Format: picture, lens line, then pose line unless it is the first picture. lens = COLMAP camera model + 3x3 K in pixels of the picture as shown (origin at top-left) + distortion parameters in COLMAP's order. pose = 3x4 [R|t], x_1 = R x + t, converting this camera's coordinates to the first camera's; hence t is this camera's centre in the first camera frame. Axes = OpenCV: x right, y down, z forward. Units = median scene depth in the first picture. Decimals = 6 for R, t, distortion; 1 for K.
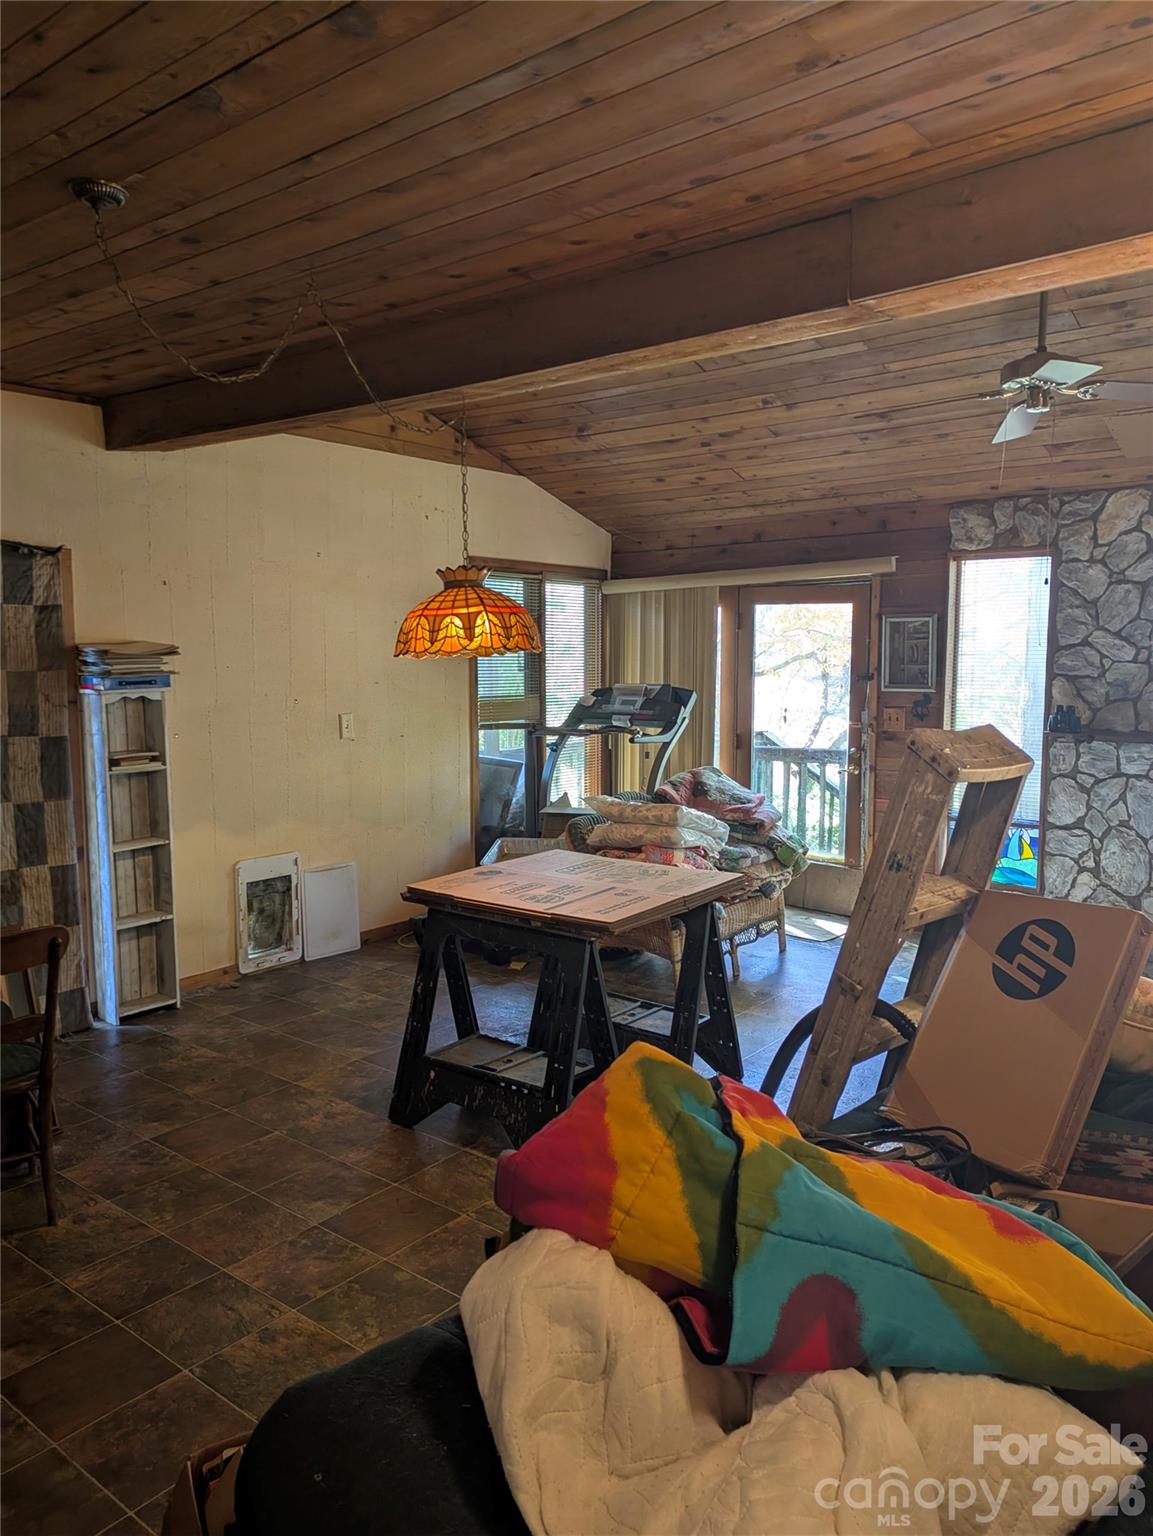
lens RADIAL K [[1130.1, 0, 564.5], [0, 1130.1, 762.1], [0, 0, 1]] dist [0.067151, -0.057589]
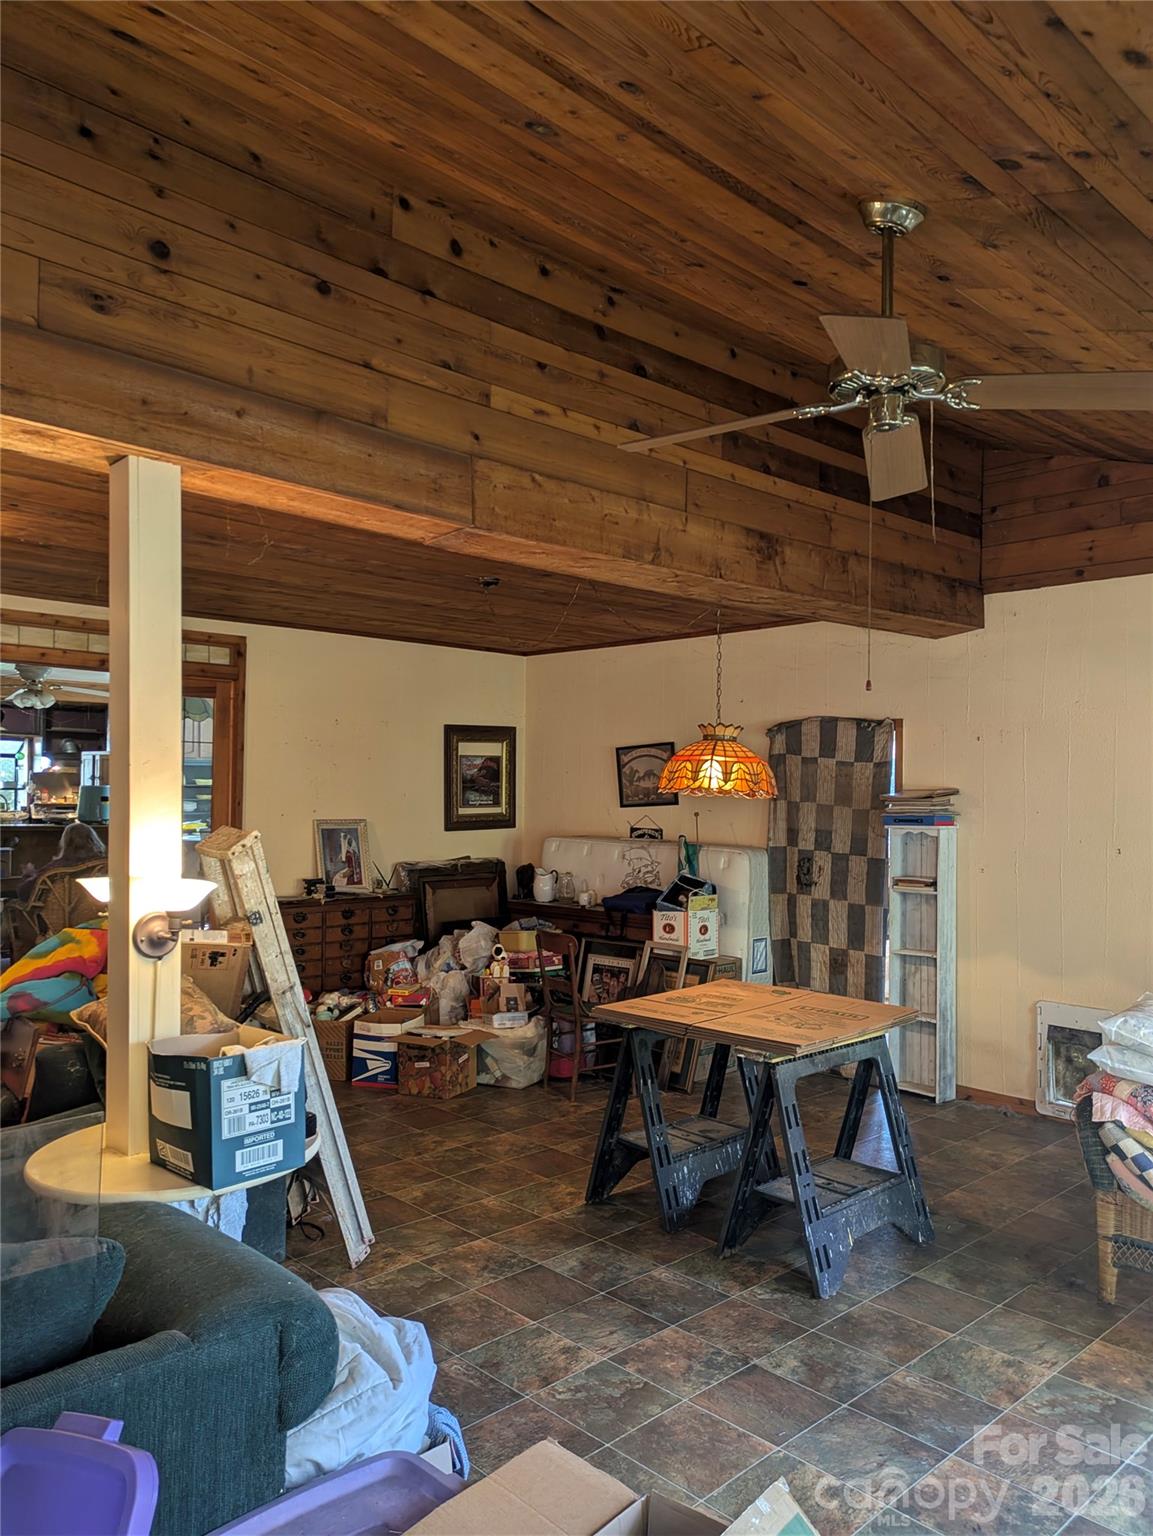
lens RADIAL K [[1130.1, 0, 576.5], [0, 1130.1, 774.2], [0, 0, 1]] dist [0.067151, -0.057589]
pose [[-0.099921, -0.019907, -0.994796, 0.211949], [-0.121441, 0.992569, -0.007664, -0.015452], [0.987556, 0.120044, -0.101596, 0.177514]]
